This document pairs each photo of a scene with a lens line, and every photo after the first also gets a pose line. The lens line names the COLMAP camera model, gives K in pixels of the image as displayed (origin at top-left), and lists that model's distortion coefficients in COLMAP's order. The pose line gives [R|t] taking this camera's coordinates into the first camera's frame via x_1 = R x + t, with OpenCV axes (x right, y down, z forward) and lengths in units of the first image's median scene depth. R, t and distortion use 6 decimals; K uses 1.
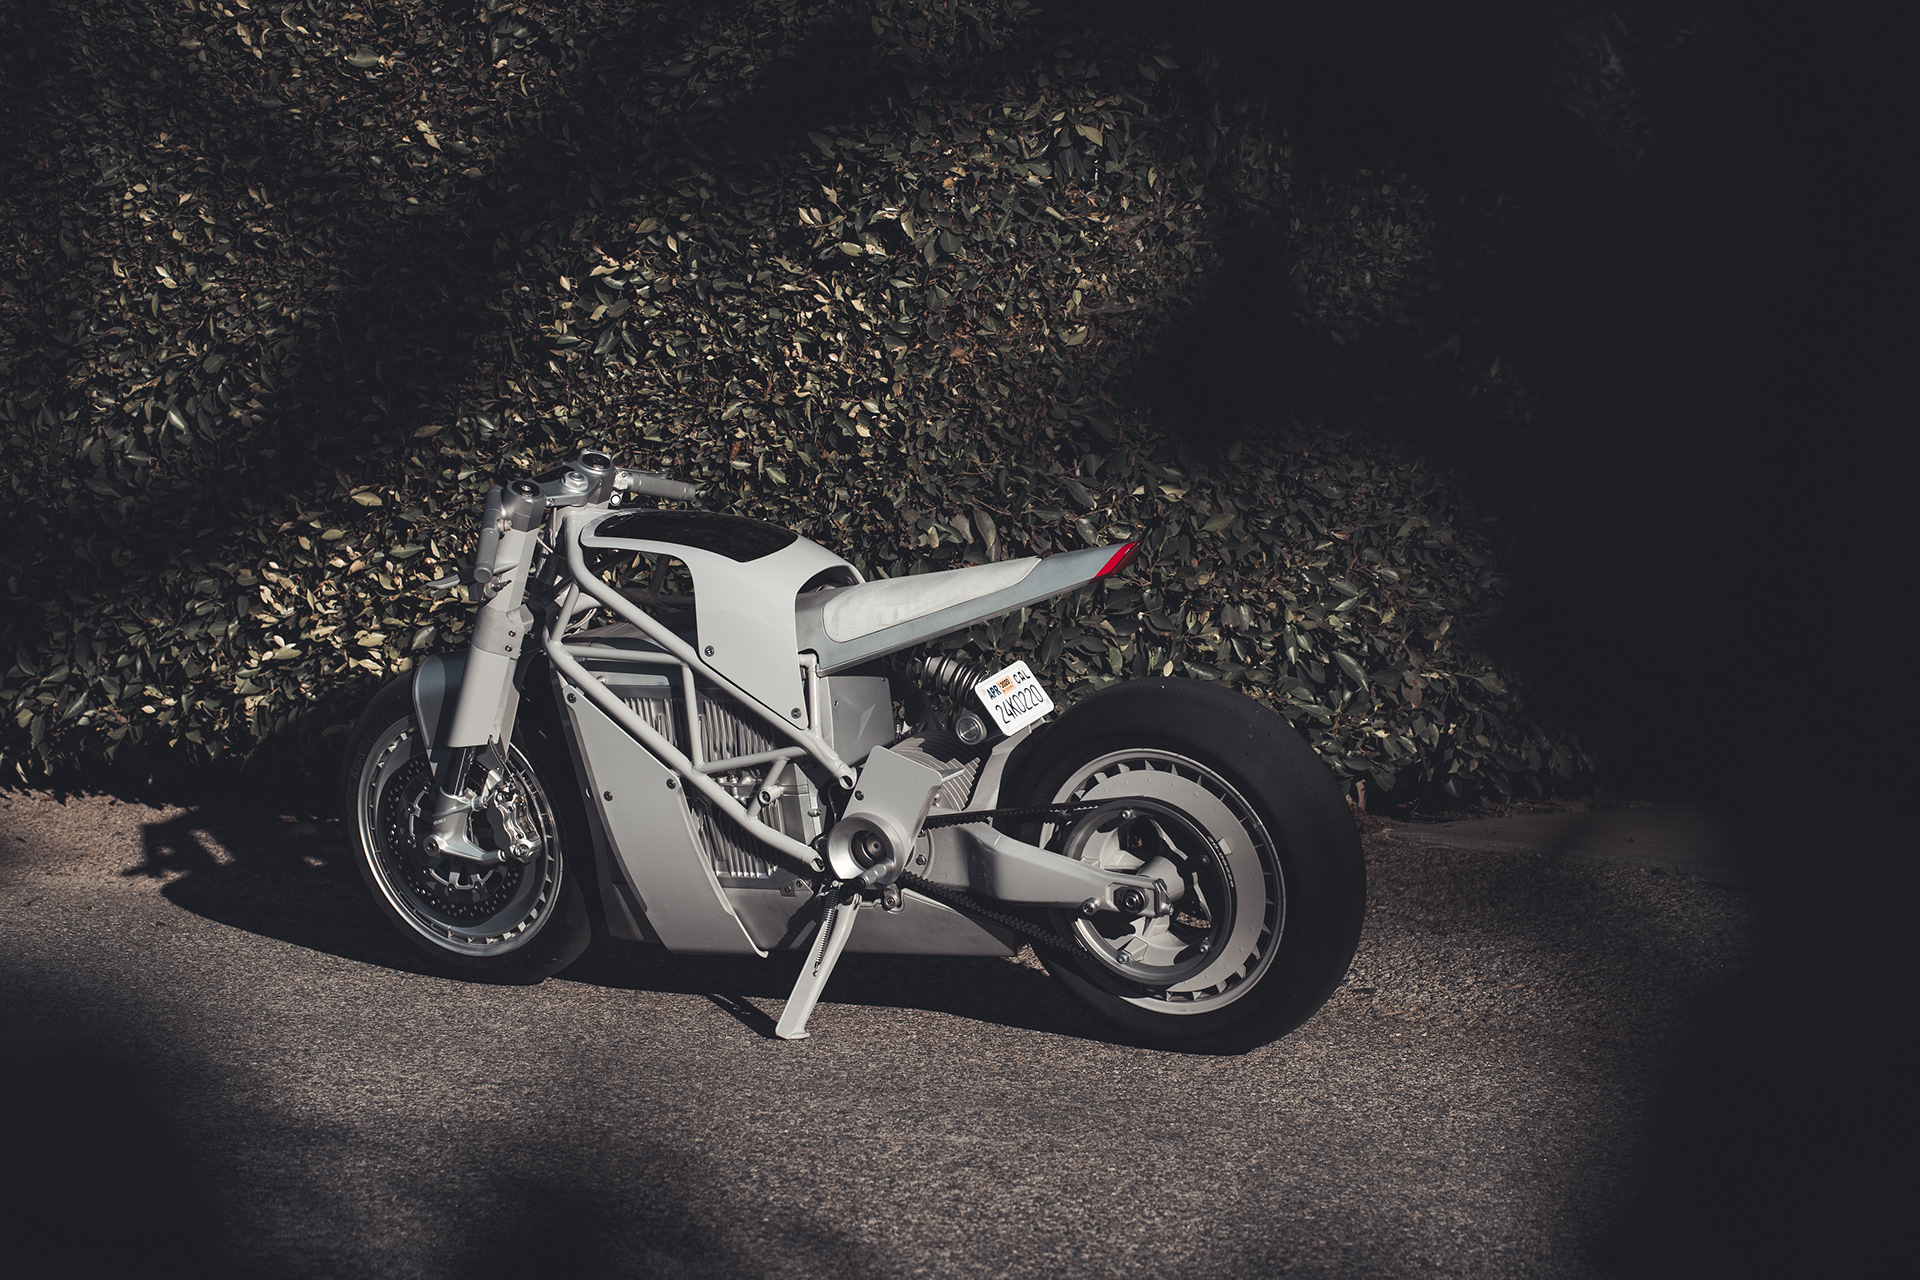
lens RADIAL K [[5458.5, 0, 960.0], [0, 5458.5, 640.0], [0, 0, 1]] dist [-0.046872, 1.226337]
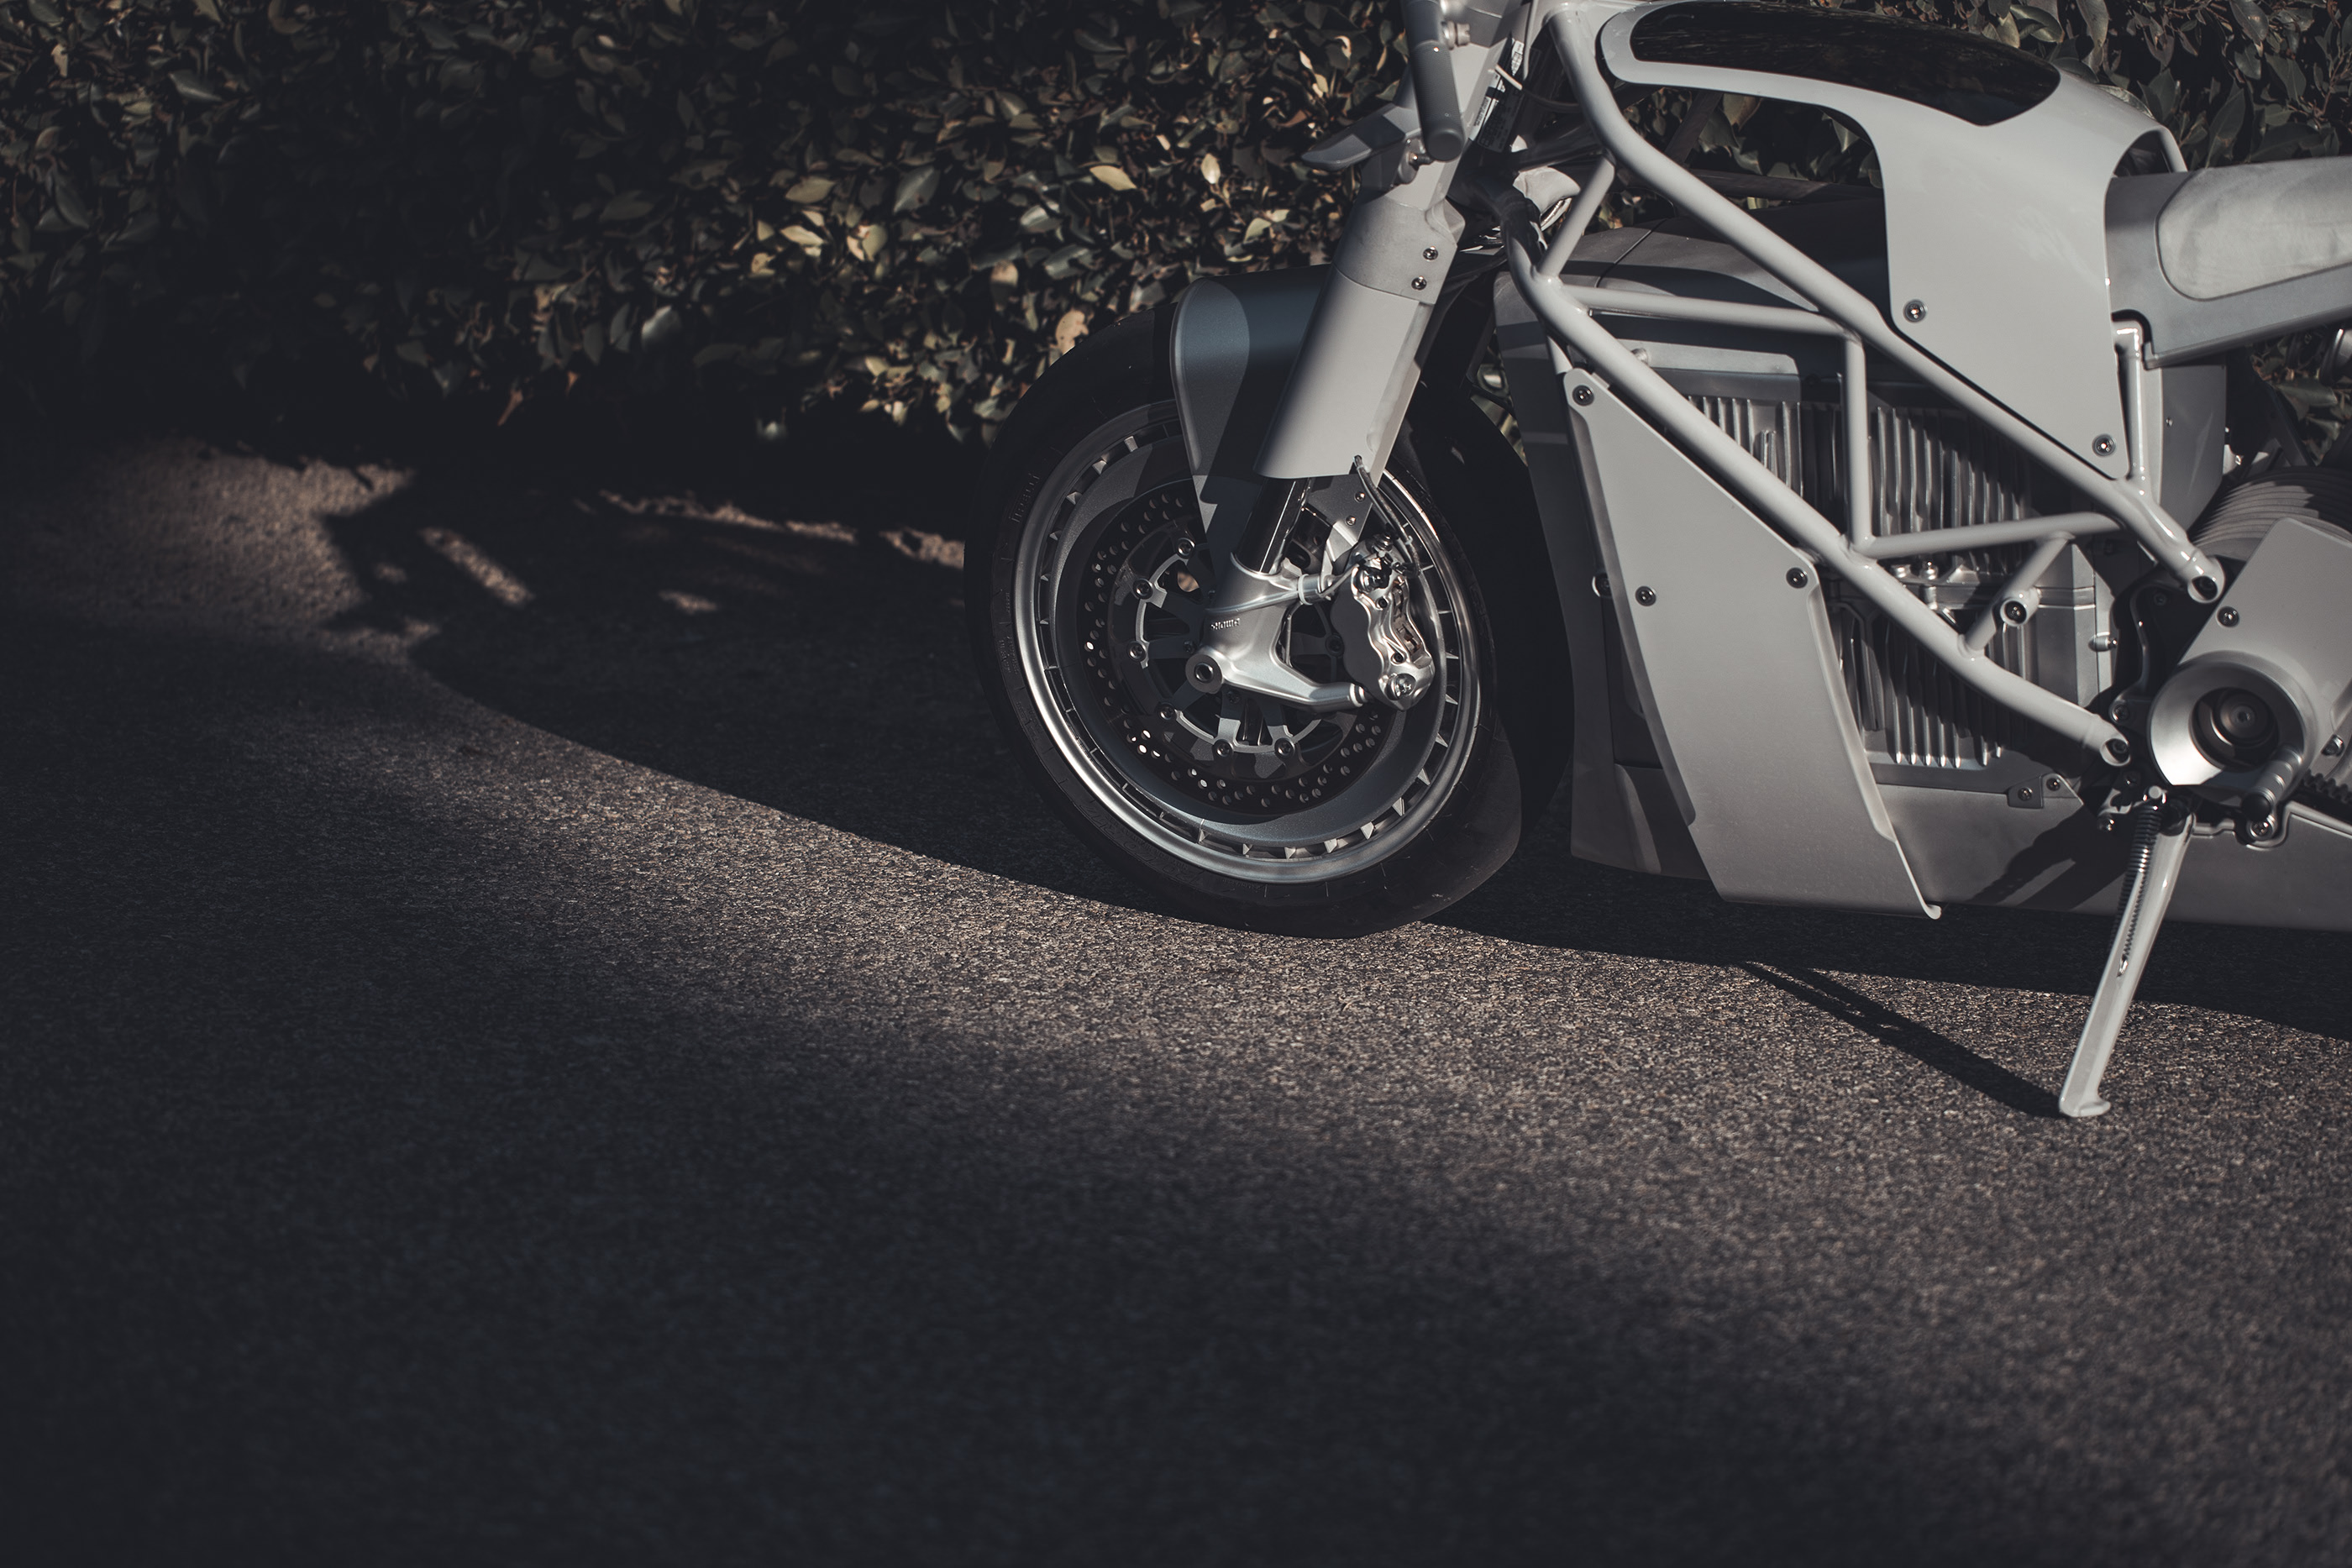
lens RADIAL K [[6686.1, 0, 1176.0], [0, 6686.1, 784.0], [0, 0, 1]] dist [-0.046872, 1.226337]
pose [[0.992870, 0.001821, 0.119187, -0.174398], [-0.016584, 0.992270, 0.122987, -0.026953], [-0.118042, -0.124087, 0.985225, 0.410048]]
